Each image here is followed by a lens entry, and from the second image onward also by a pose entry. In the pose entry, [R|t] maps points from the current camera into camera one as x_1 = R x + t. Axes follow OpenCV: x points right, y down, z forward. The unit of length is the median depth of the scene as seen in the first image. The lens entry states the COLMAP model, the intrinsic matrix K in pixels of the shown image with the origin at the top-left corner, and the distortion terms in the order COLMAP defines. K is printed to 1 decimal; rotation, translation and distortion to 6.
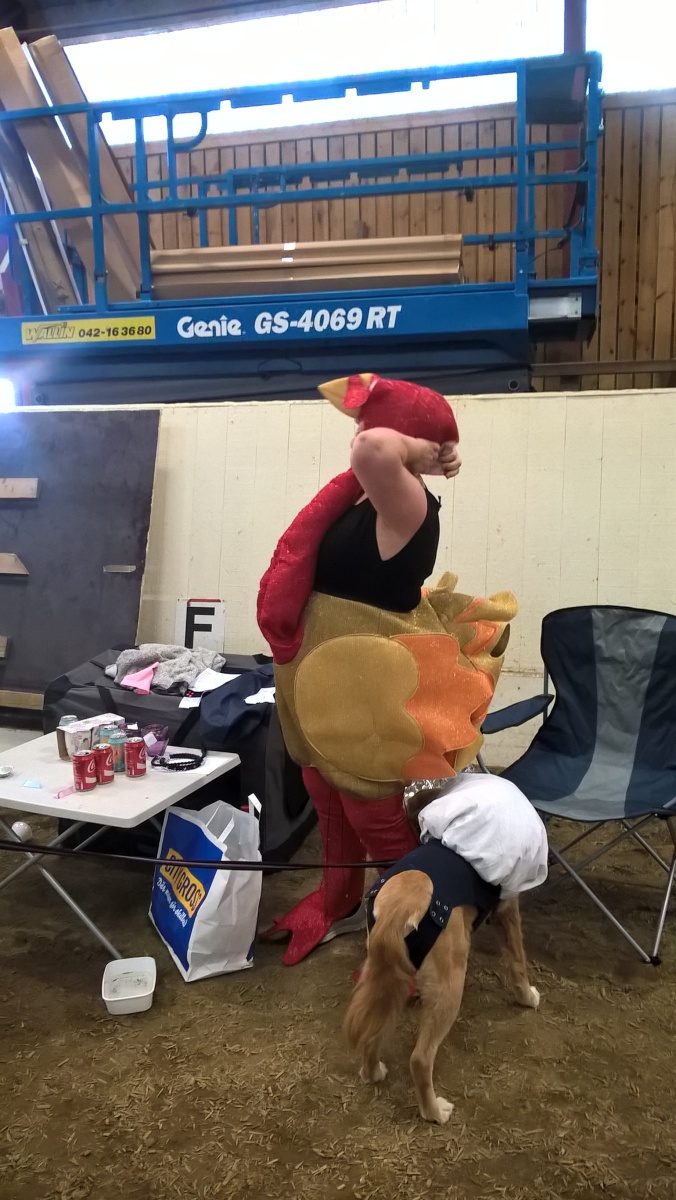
lens RADIAL K [[963.6, 0, 338.2], [0, 963.6, 614.5], [0, 0, 1]] dist [0.058748, -0.175069]
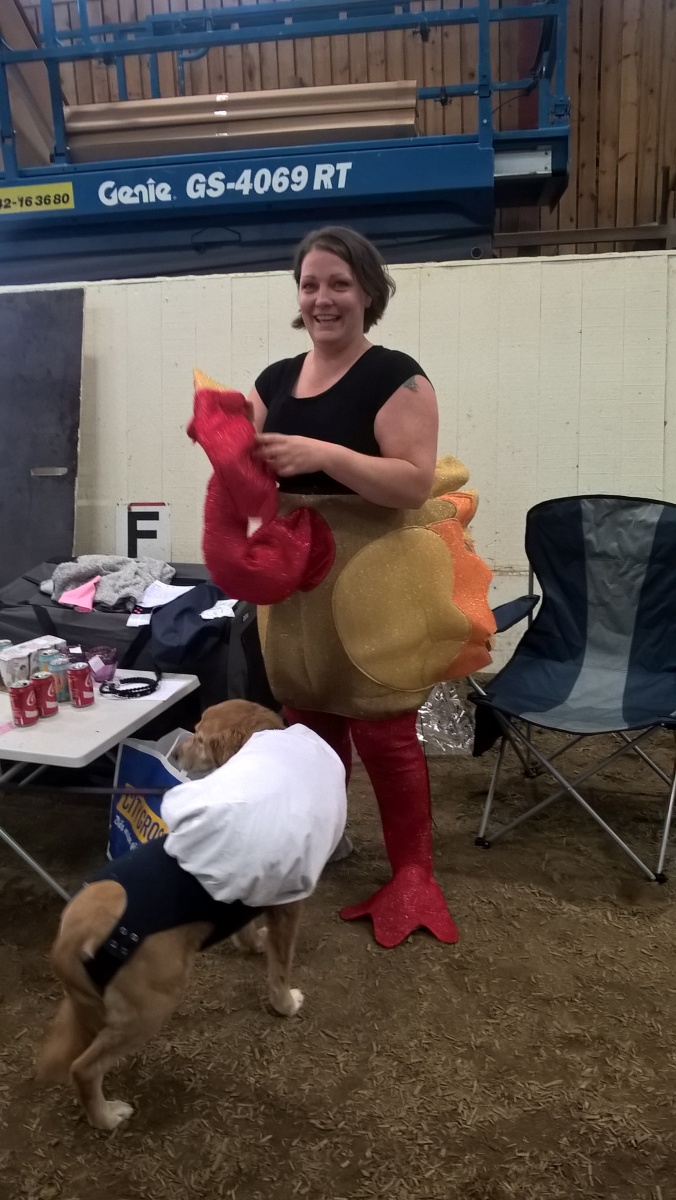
lens RADIAL K [[963.6, 0, 338.2], [0, 963.6, 614.5], [0, 0, 1]] dist [0.058748, -0.175069]
pose [[0.997517, -0.040517, 0.057612, -0.020796], [0.034119, 0.993565, 0.108000, -0.004248], [-0.061617, -0.105766, 0.992480, 0.101382]]
